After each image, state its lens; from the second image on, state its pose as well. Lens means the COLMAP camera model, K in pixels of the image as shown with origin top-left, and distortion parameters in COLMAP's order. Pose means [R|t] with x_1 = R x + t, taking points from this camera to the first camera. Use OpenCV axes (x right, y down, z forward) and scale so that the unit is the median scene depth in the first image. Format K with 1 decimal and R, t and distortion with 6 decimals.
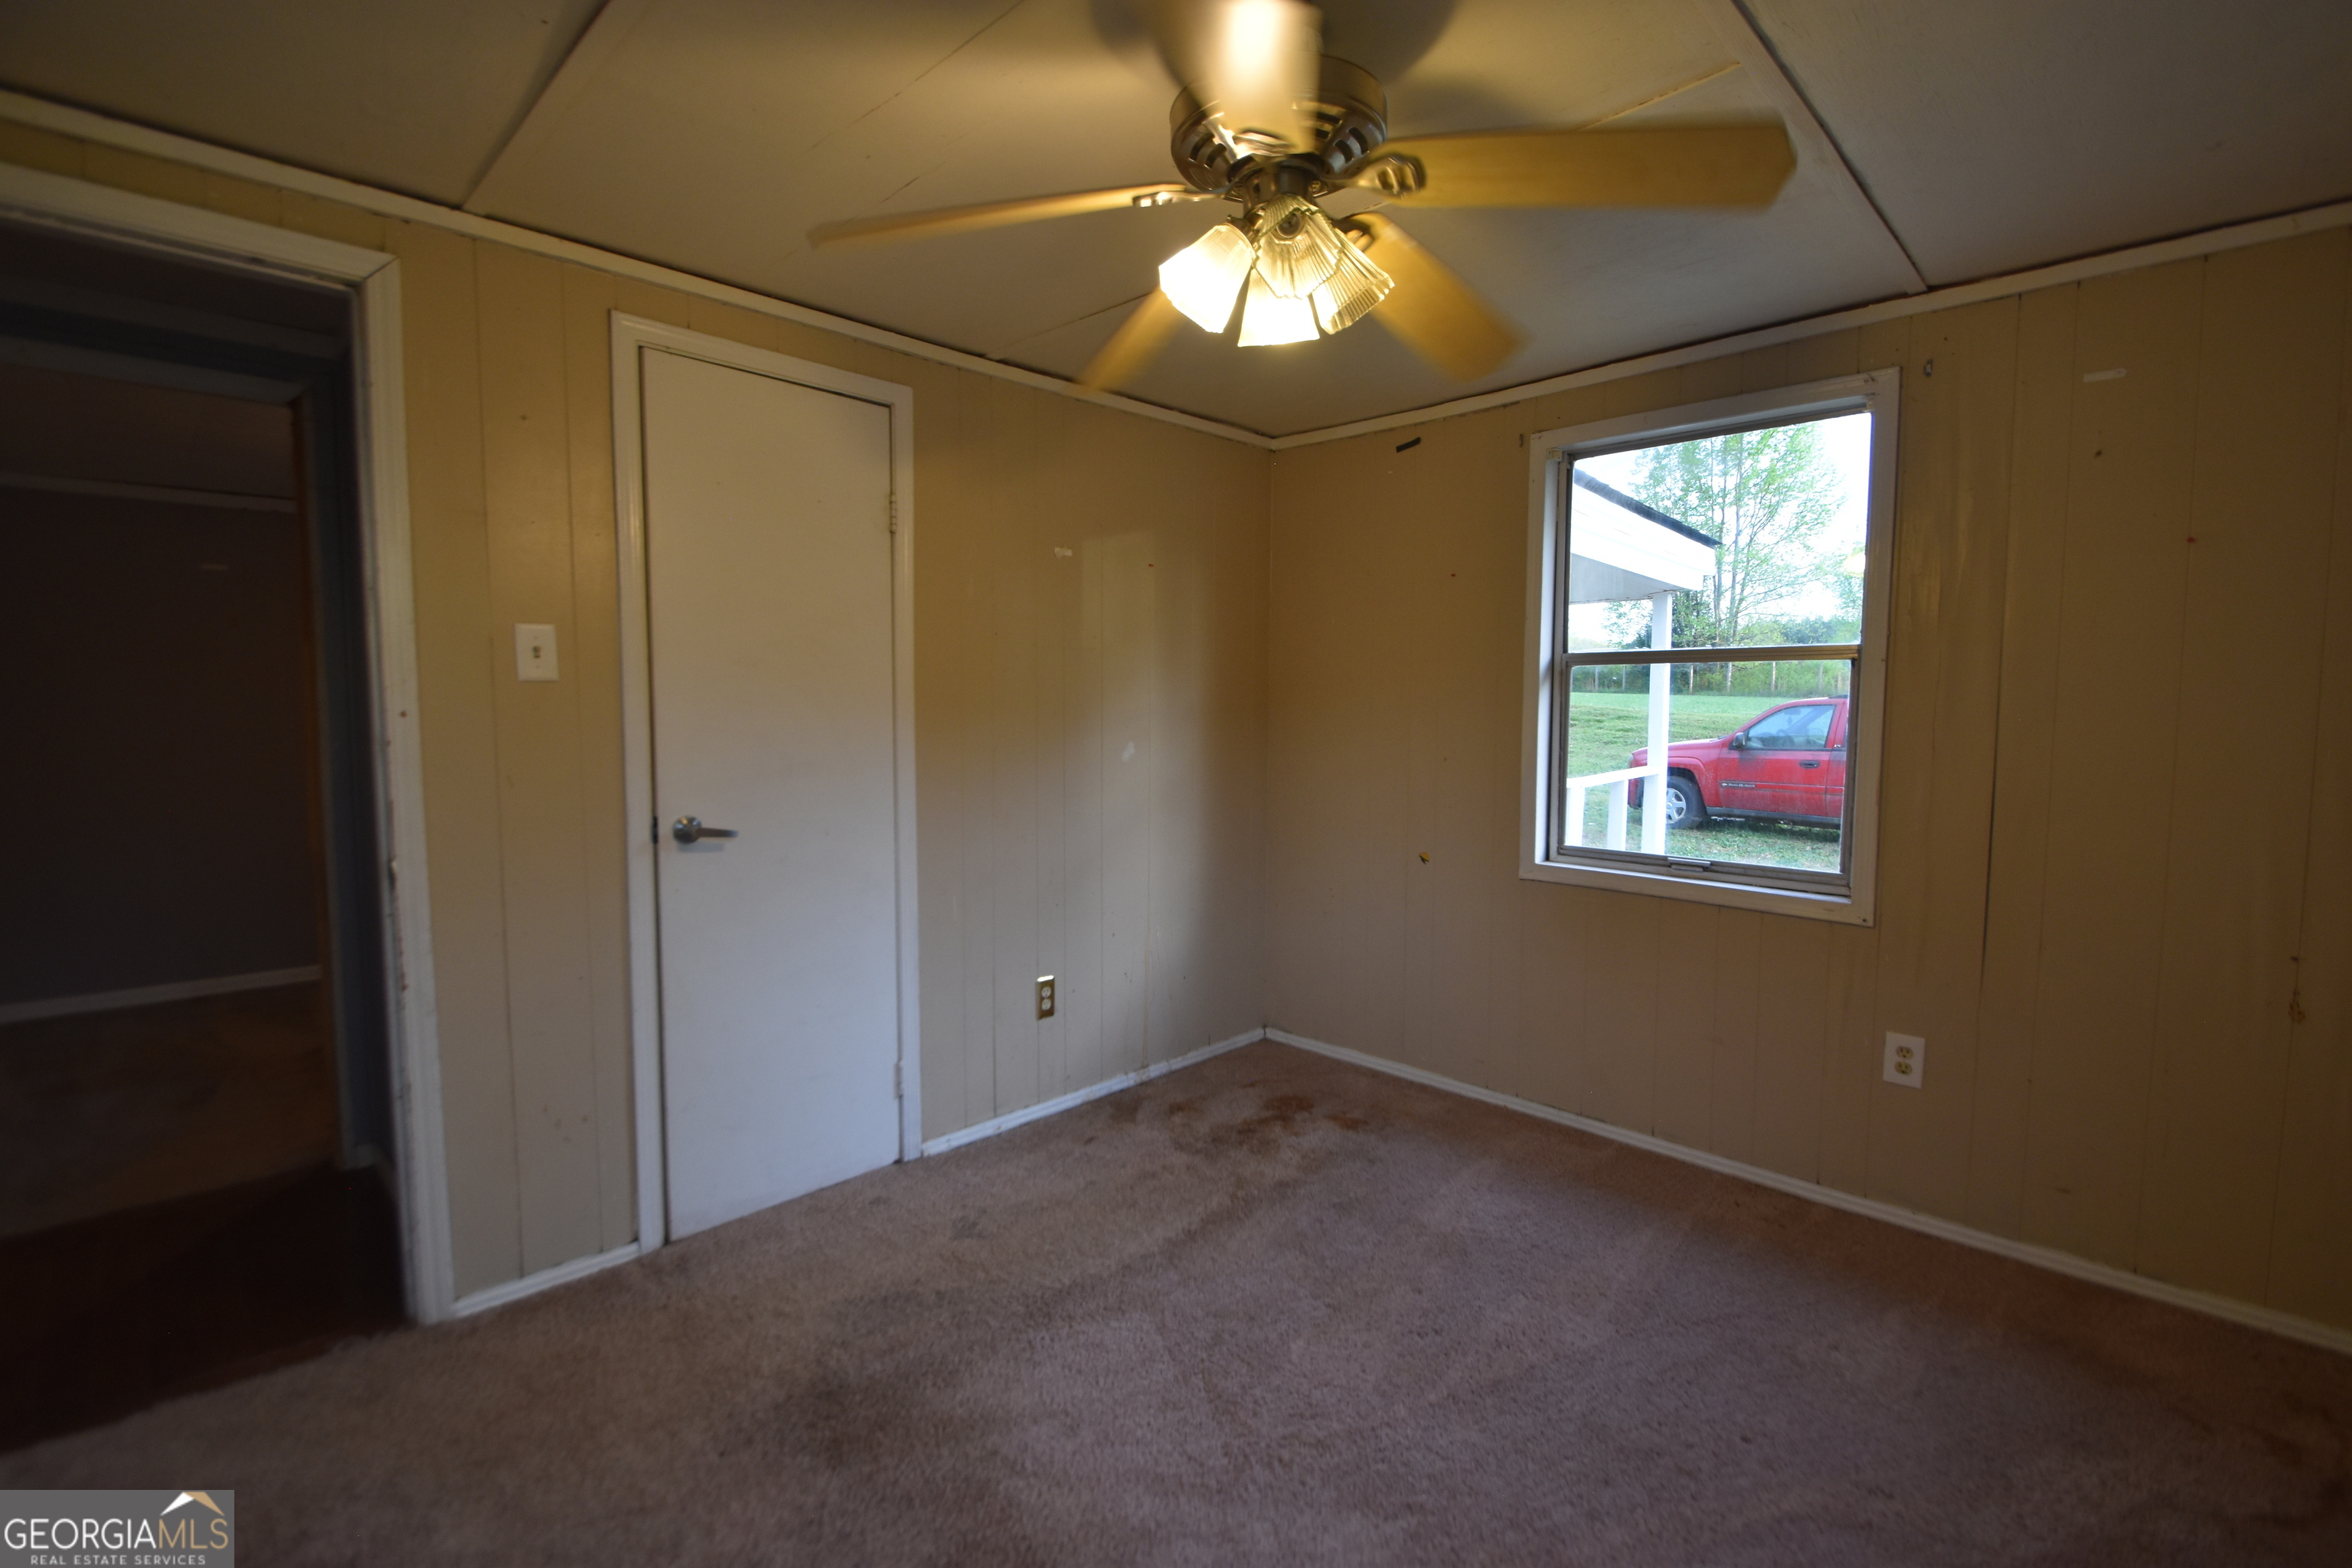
lens RADIAL K [[1032.7, 0, 1180.4], [0, 1032.7, 781.4], [0, 0, 1]] dist [0.015882, -0.018351]
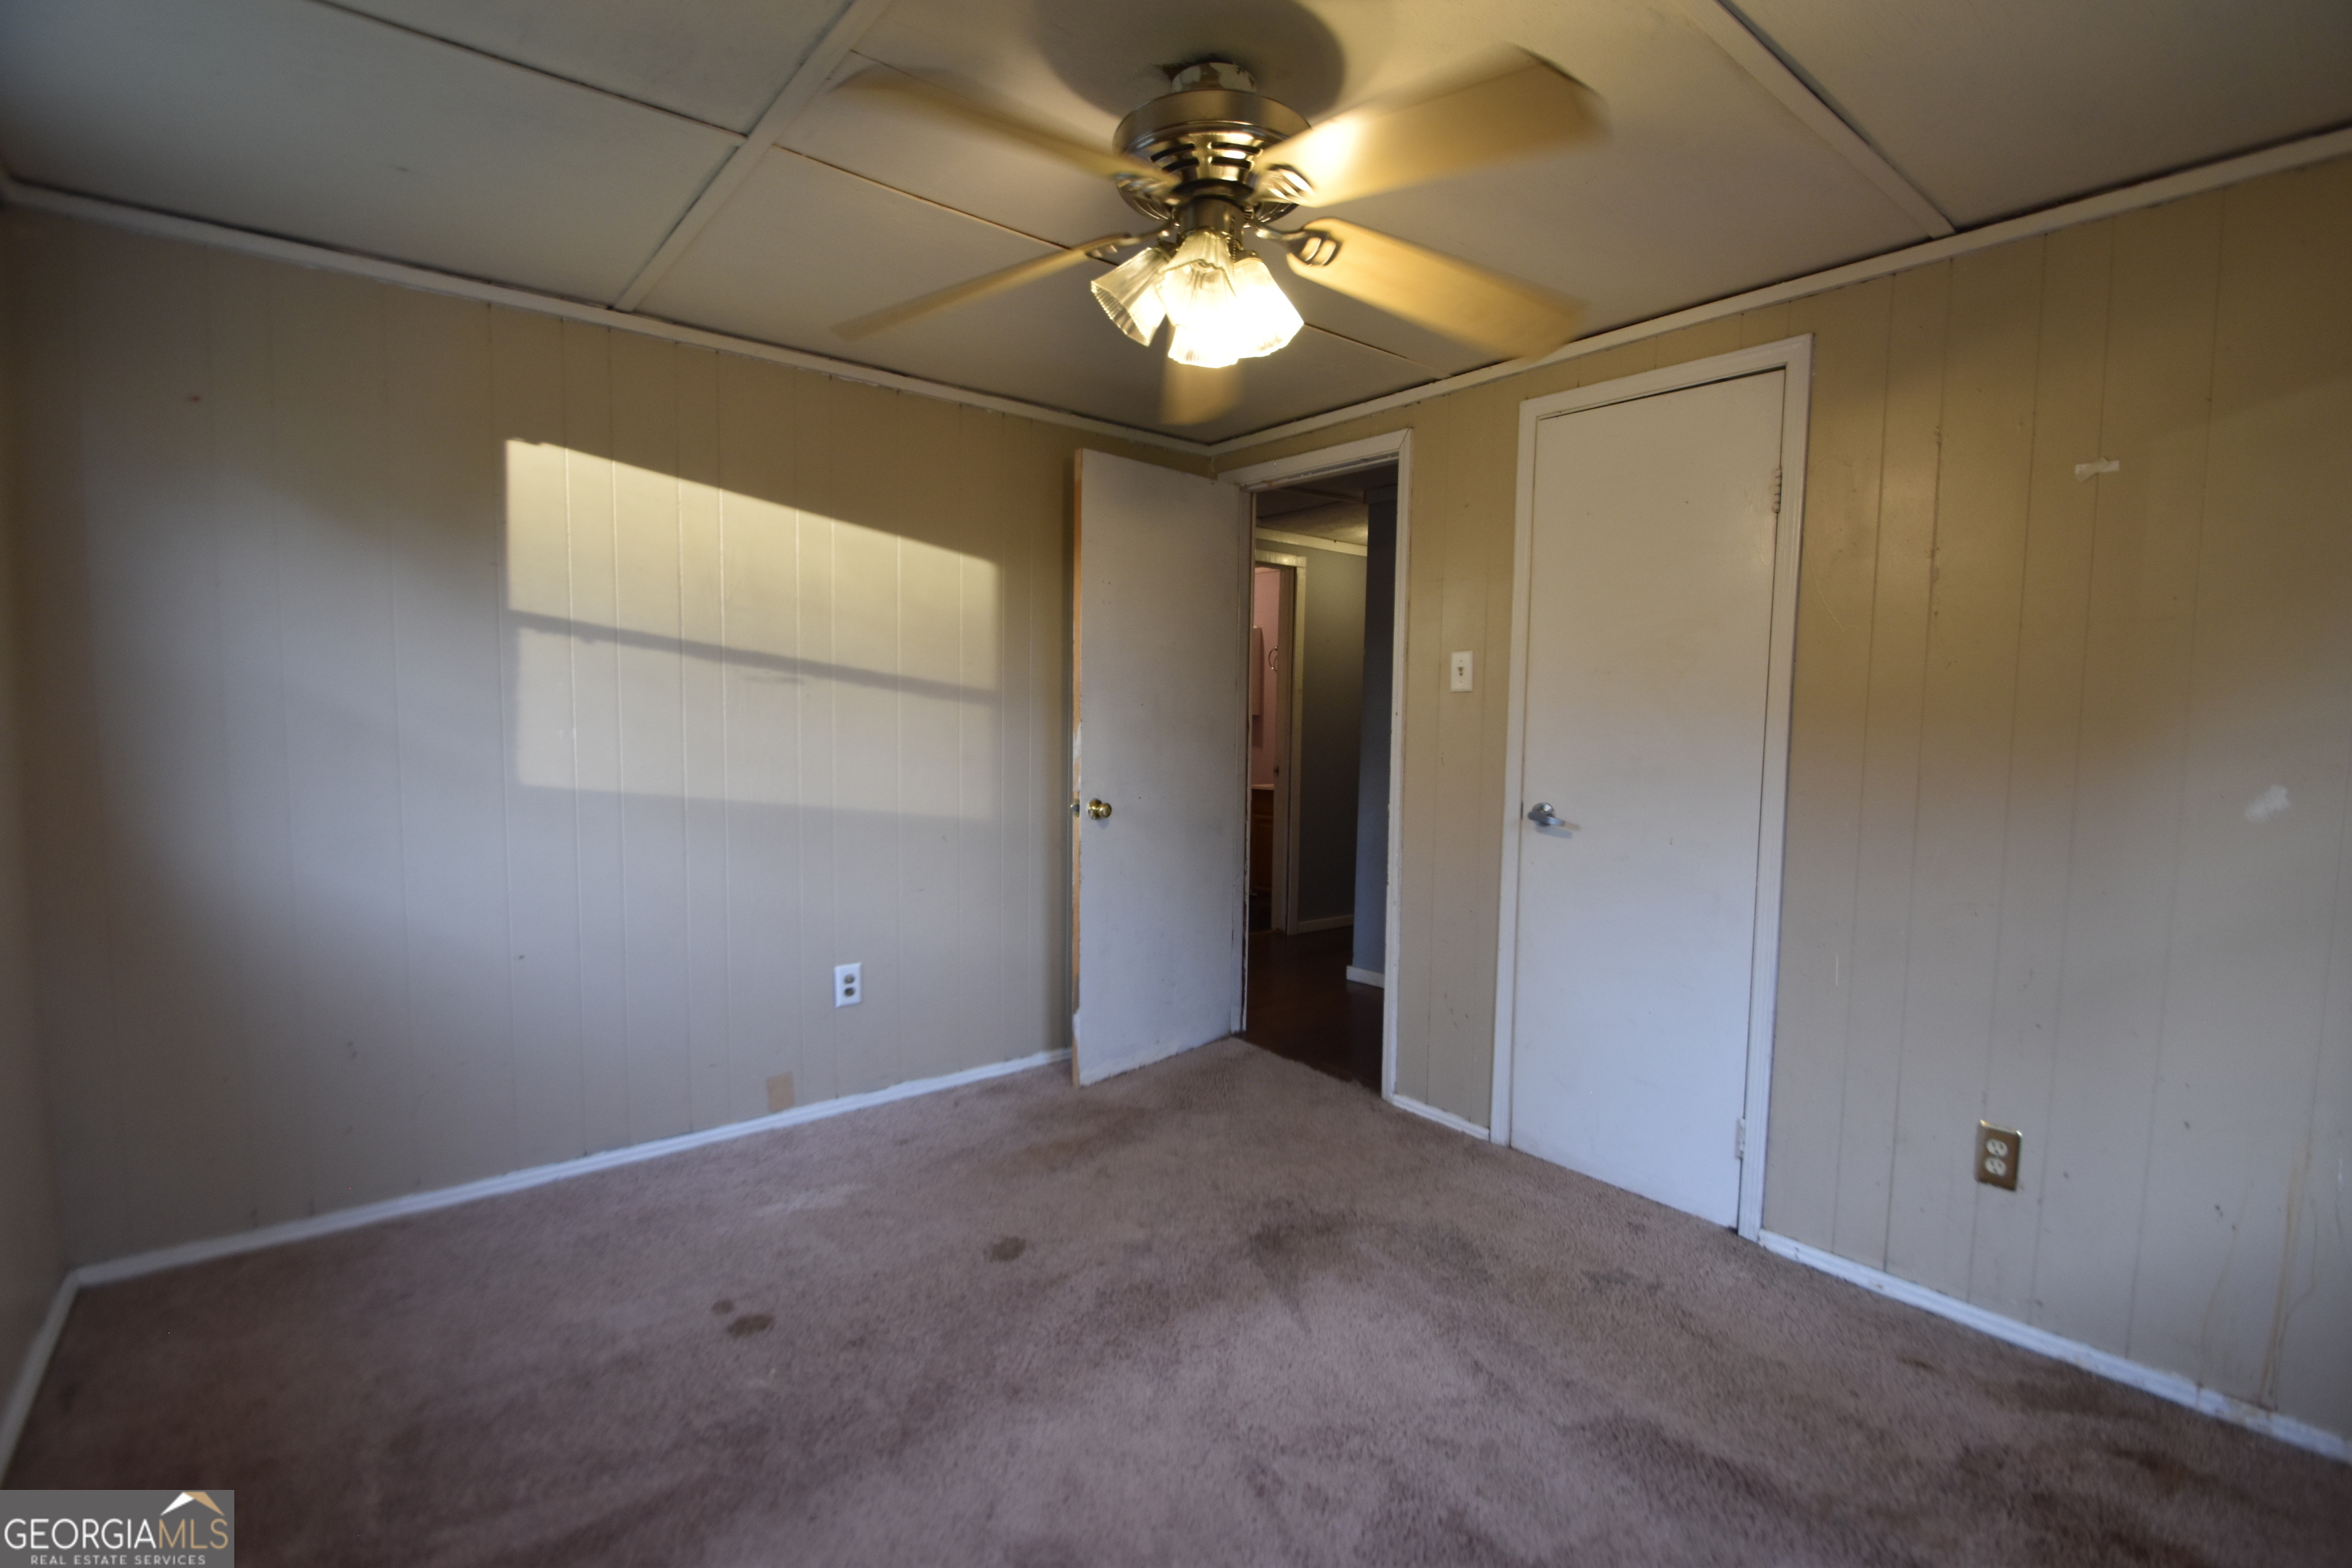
lens RADIAL K [[1032.7, 0, 1180.4], [0, 1032.7, 781.4], [0, 0, 1]] dist [0.015882, -0.018351]
pose [[-0.098807, 0.067201, -0.992835, 0.648588], [-0.084406, 0.993556, 0.075650, -0.040269], [0.991520, 0.091276, -0.092498, 0.603873]]
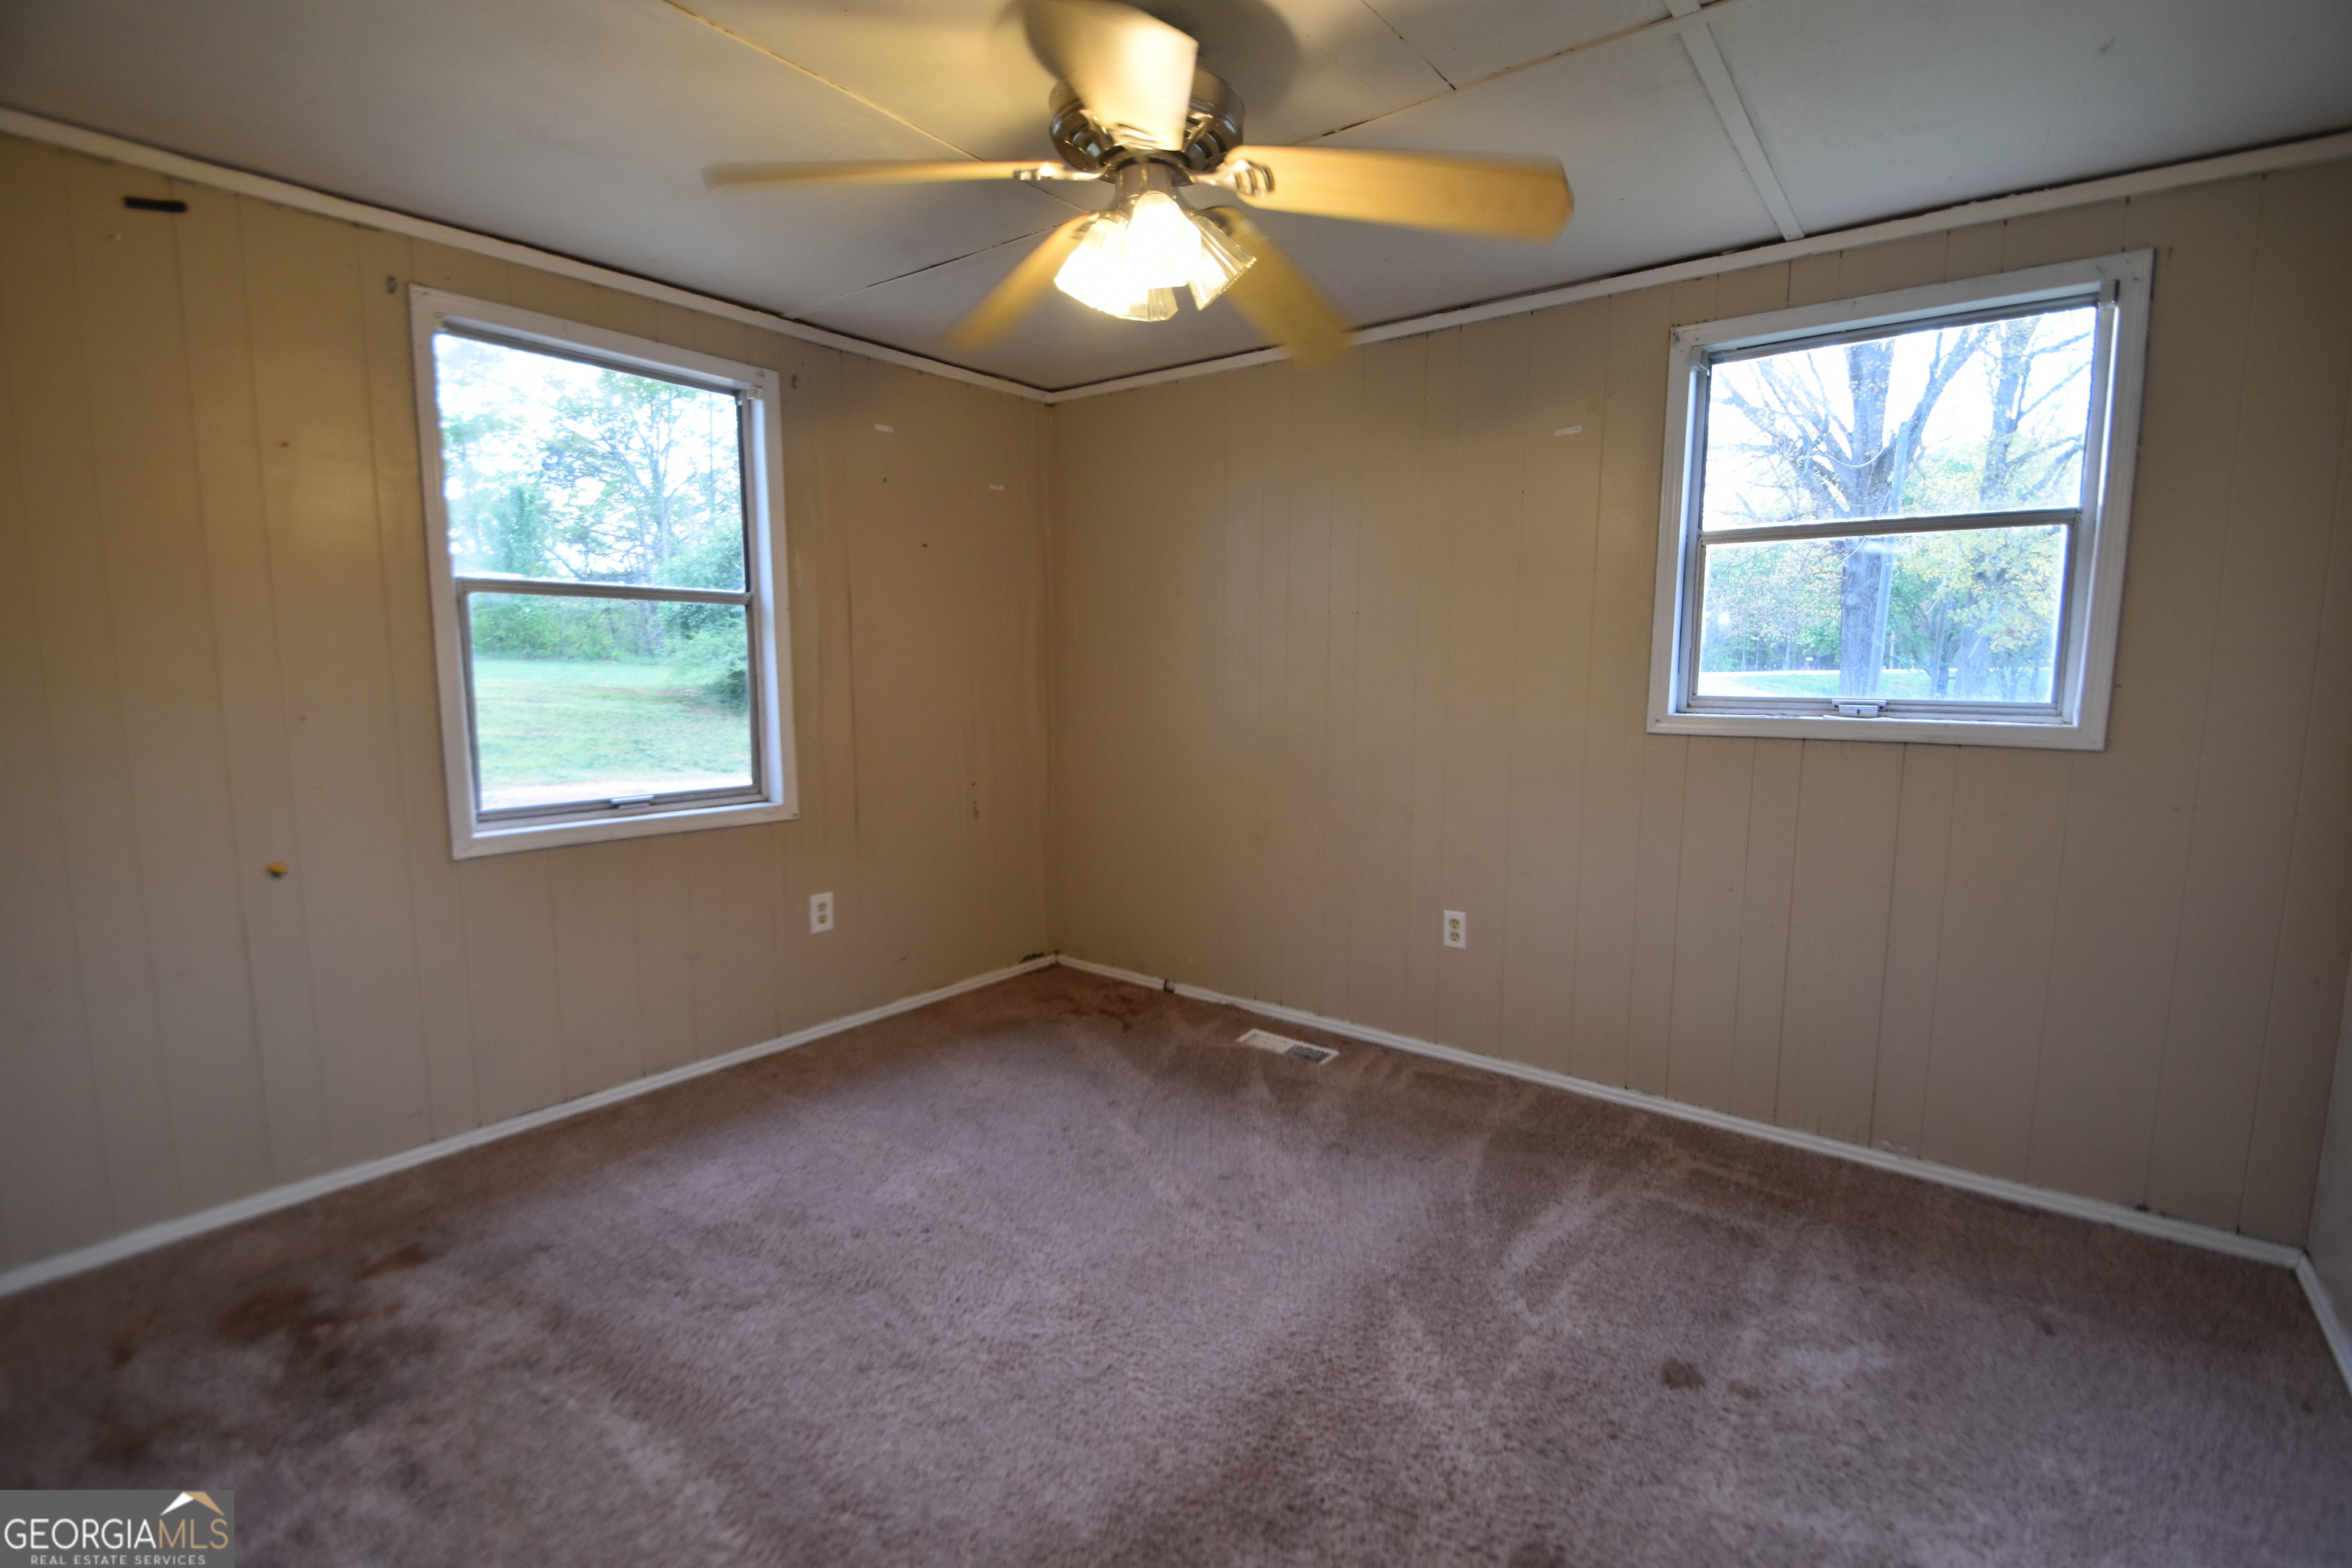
lens RADIAL K [[1032.7, 0, 1180.4], [0, 1032.7, 781.4], [0, 0, 1]] dist [0.015882, -0.018351]
pose [[-0.110738, -0.122998, 0.986209, -0.586457], [0.066895, 0.989139, 0.130875, -0.037250], [-0.991596, 0.080466, -0.101307, 0.609794]]
